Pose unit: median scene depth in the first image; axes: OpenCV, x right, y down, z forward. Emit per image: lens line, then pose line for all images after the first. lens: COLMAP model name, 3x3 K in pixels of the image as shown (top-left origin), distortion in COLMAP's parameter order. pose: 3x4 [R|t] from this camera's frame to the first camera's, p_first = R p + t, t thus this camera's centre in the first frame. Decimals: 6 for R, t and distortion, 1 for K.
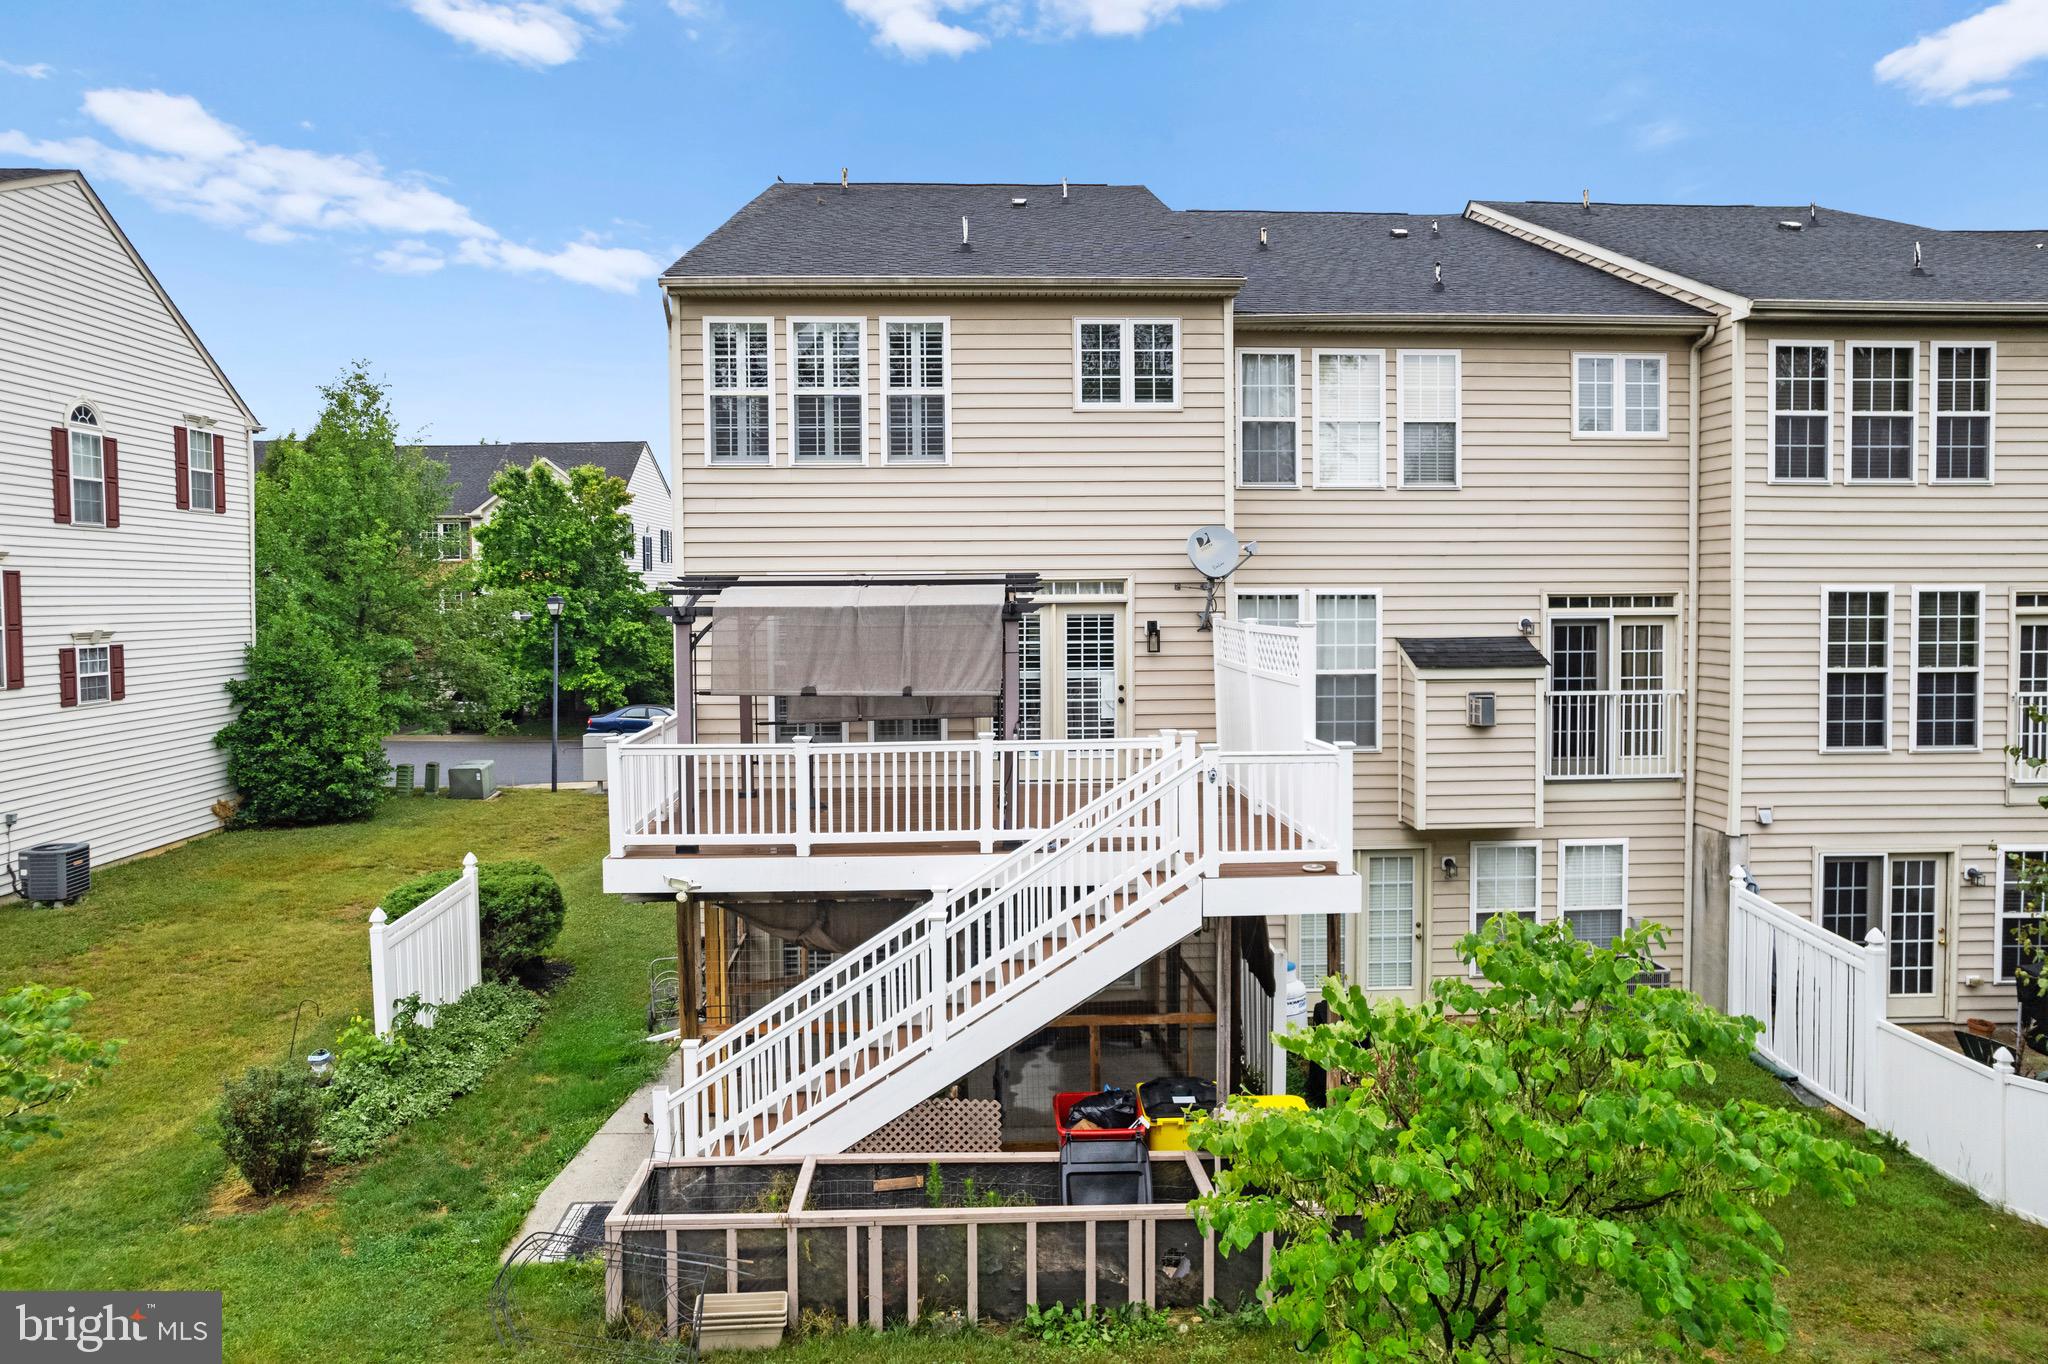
lens RADIAL K [[1335.4, 0, 1033.2], [0, 1335.4, 637.6], [0, 0, 1]] dist [-0.077538, 0.067833]
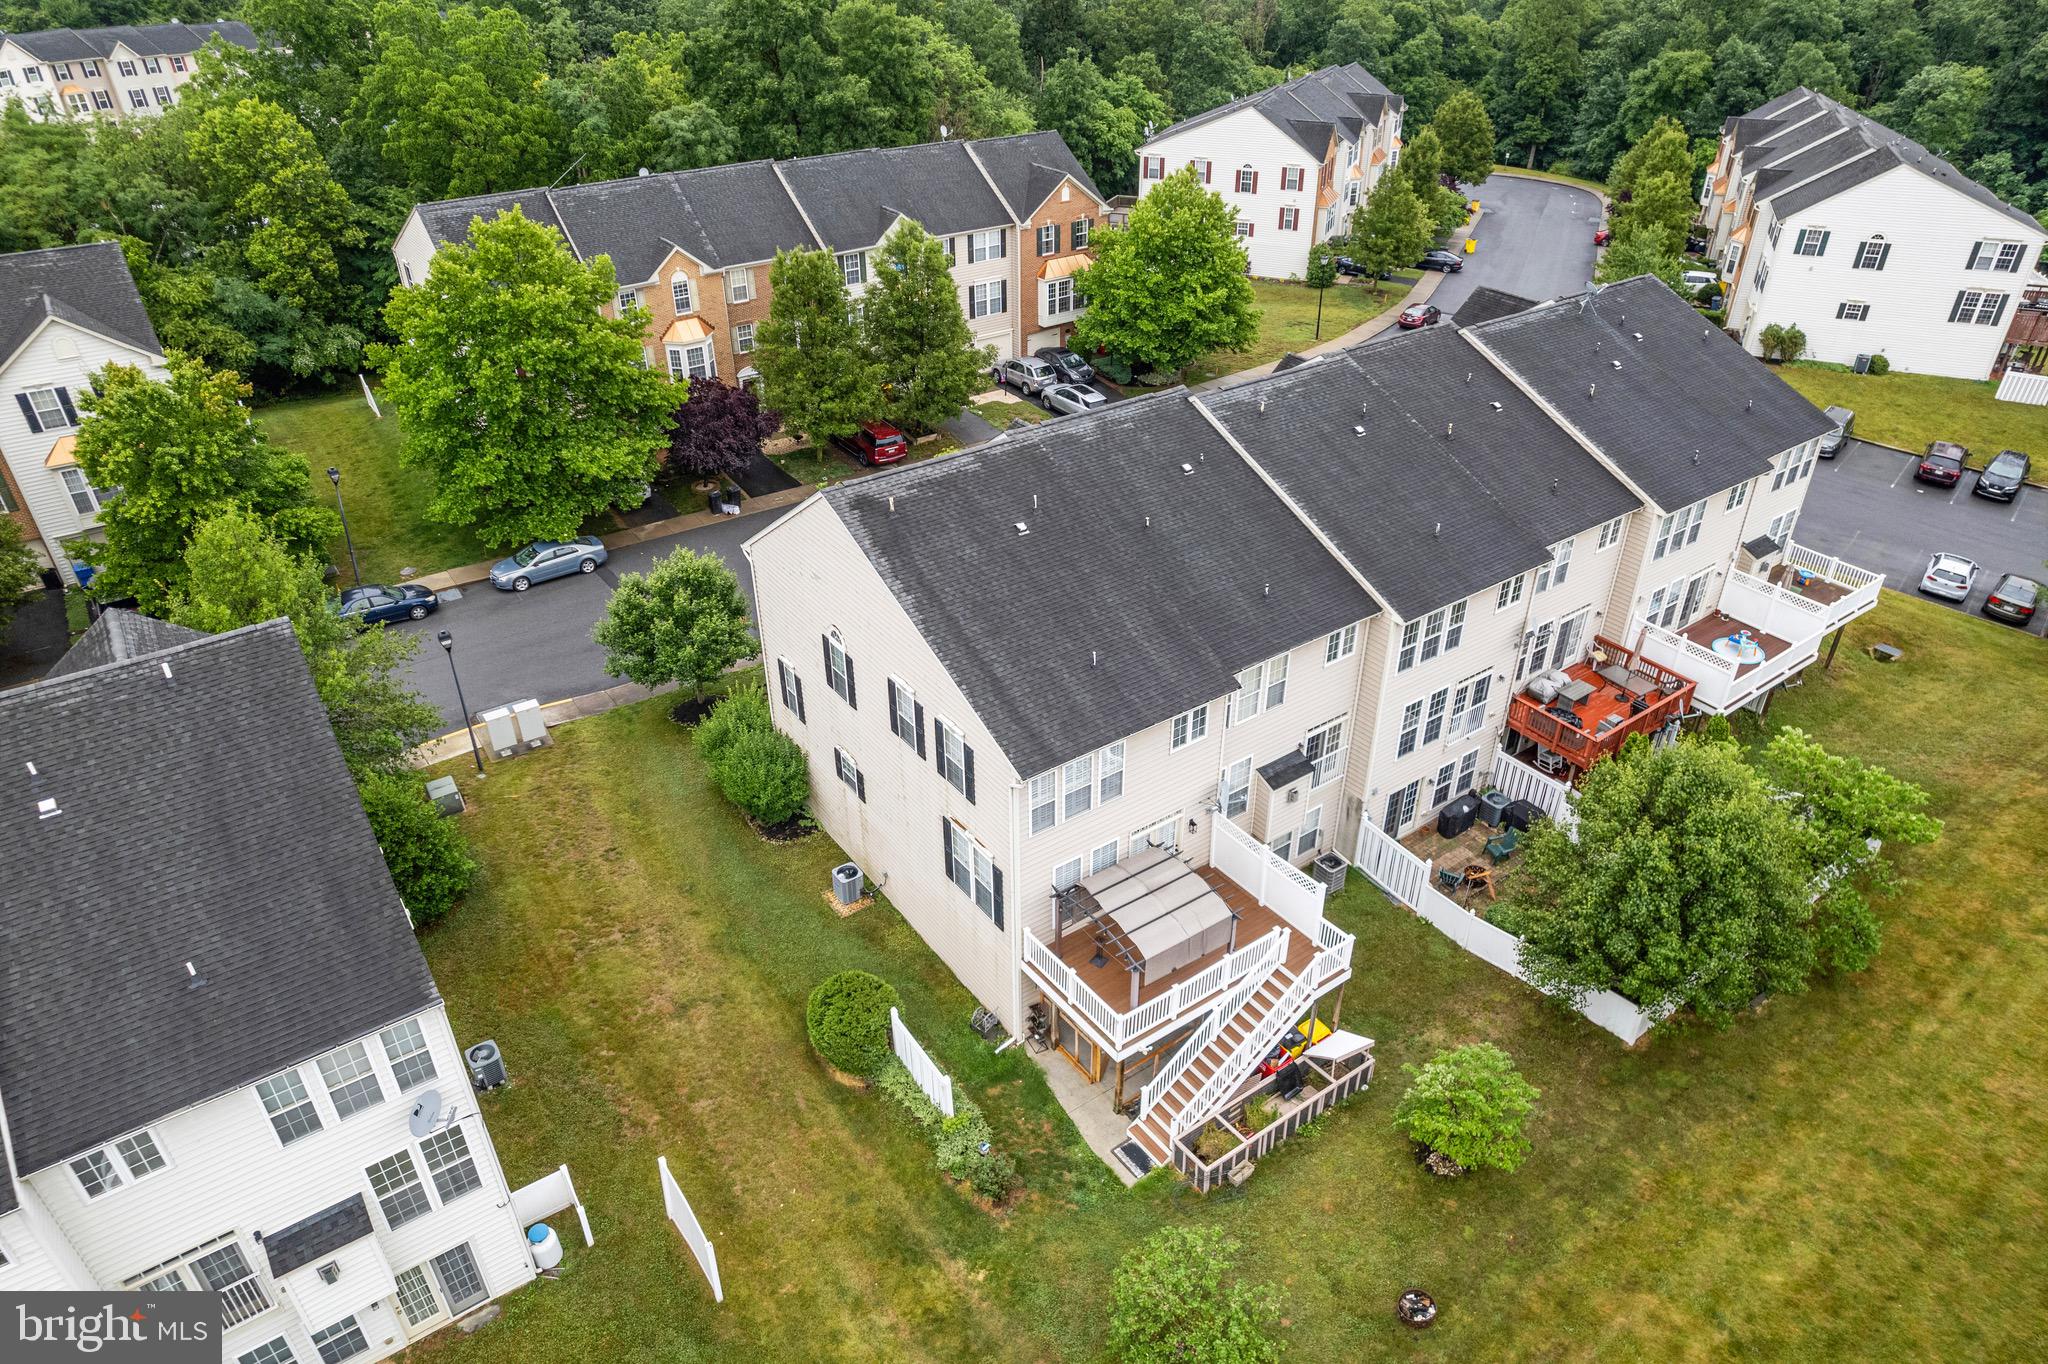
lens RADIAL K [[1310.4, 0, 1031.0], [0, 1310.4, 684.8], [0, 0, 1]] dist [-0.074174, 0.064126]
pose [[0.840526, -0.289656, 0.457838, -1.055886], [0.020131, 0.861190, 0.507884, -1.302688], [-0.541397, -0.417673, 0.729684, -0.353411]]
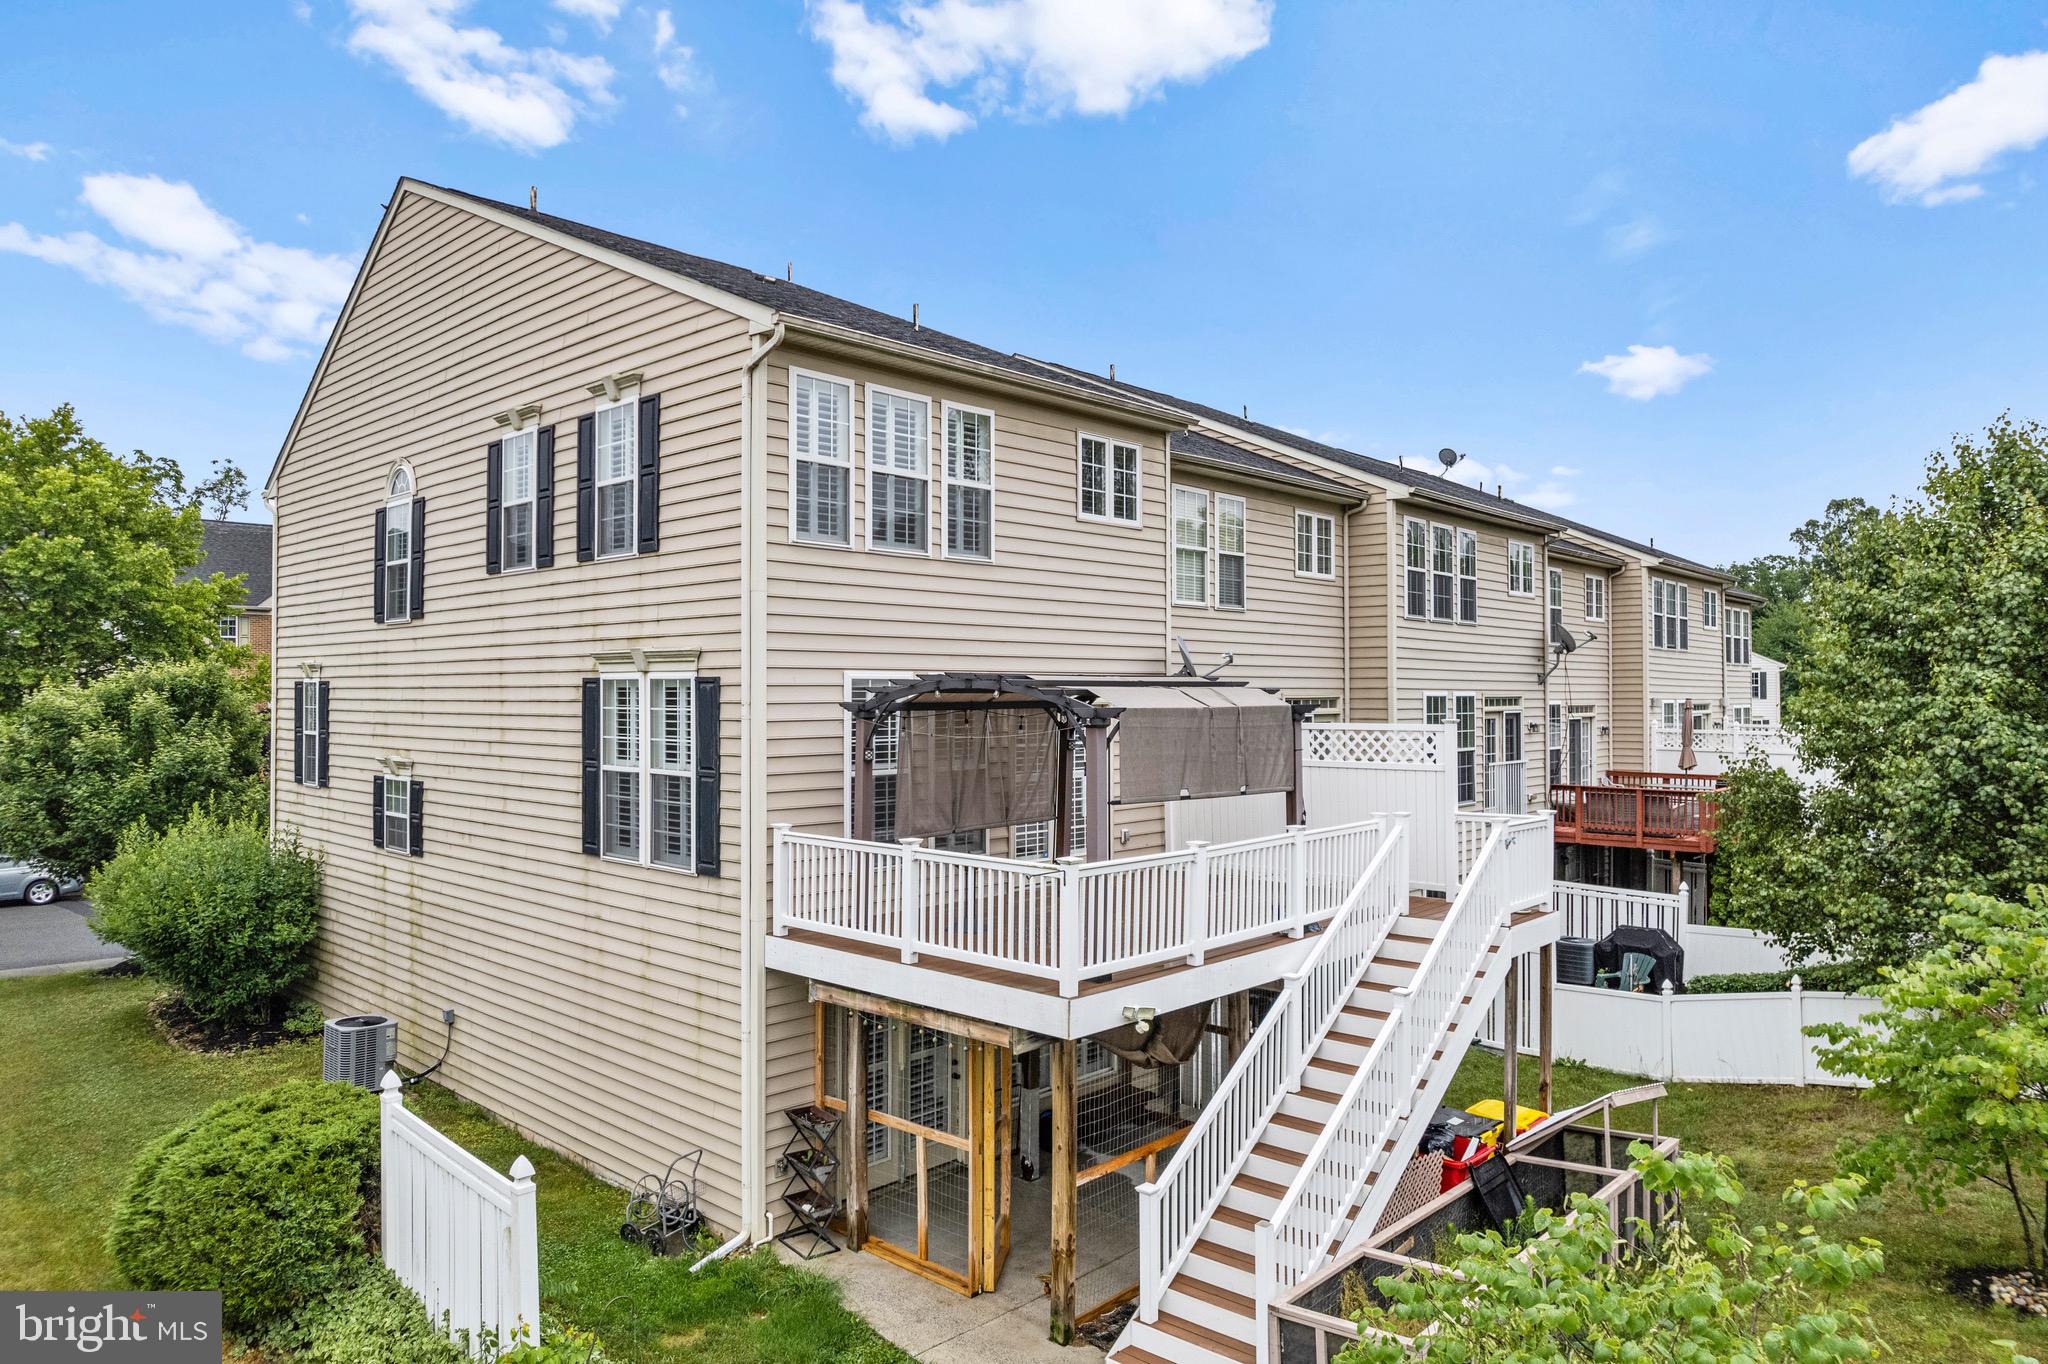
lens RADIAL K [[1310.4, 0, 1031.0], [0, 1310.4, 684.8], [0, 0, 1]] dist [-0.074174, 0.064126]
pose [[0.708416, 0.009159, 0.705736, -0.692050], [0.015661, 0.999466, -0.028692, -0.013920], [-0.705621, 0.031378, 0.707894, 0.305018]]
